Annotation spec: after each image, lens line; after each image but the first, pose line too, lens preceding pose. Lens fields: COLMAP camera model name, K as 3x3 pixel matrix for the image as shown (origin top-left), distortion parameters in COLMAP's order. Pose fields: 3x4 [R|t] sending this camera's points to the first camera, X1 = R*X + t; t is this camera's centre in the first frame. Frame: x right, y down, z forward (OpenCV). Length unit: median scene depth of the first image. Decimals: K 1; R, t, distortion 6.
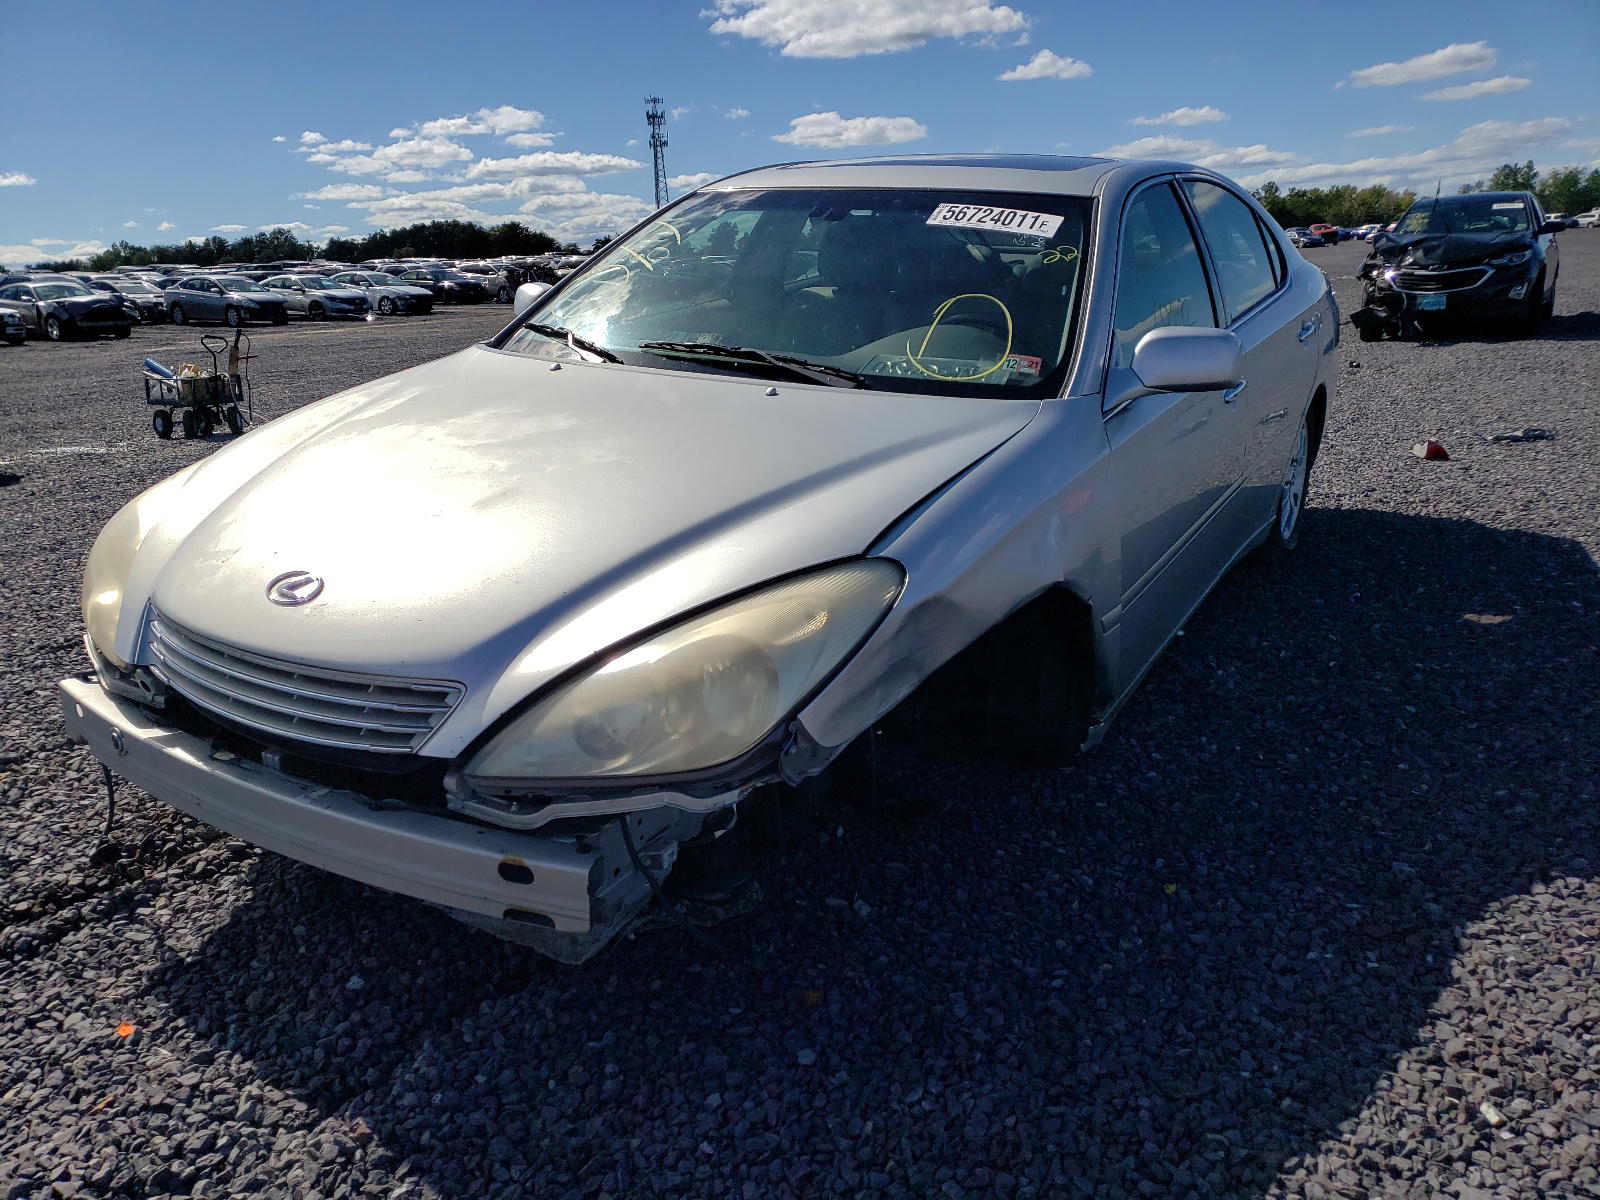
lens RADIAL K [[1190.6, 0, 800.0], [0, 1190.6, 600.0], [0, 0, 1]] dist [0.090783, -0.054769]
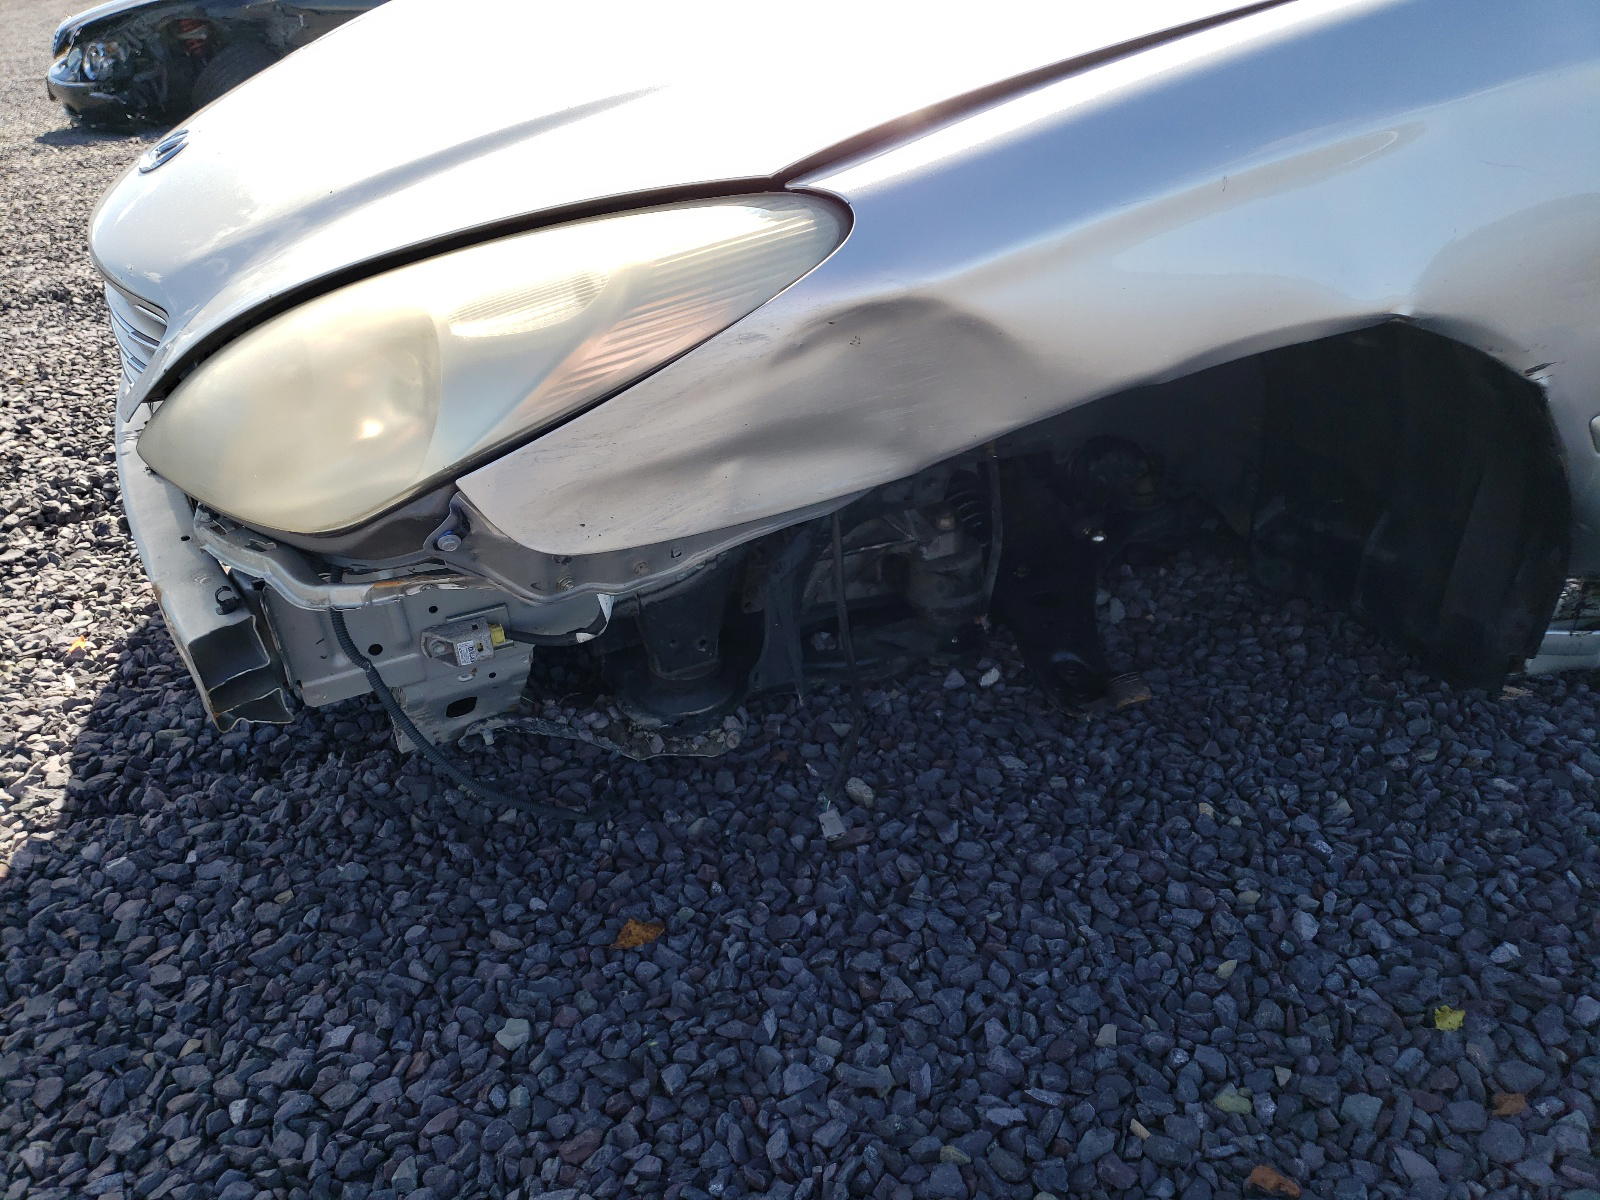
lens RADIAL K [[1190.6, 0, 800.0], [0, 1190.6, 600.0], [0, 0, 1]] dist [0.090783, -0.054769]
pose [[0.812798, 0.277724, -0.512083, 0.342107], [-0.133594, 0.944480, 0.300185, -0.024874], [0.567021, -0.175578, 0.804773, 0.582195]]
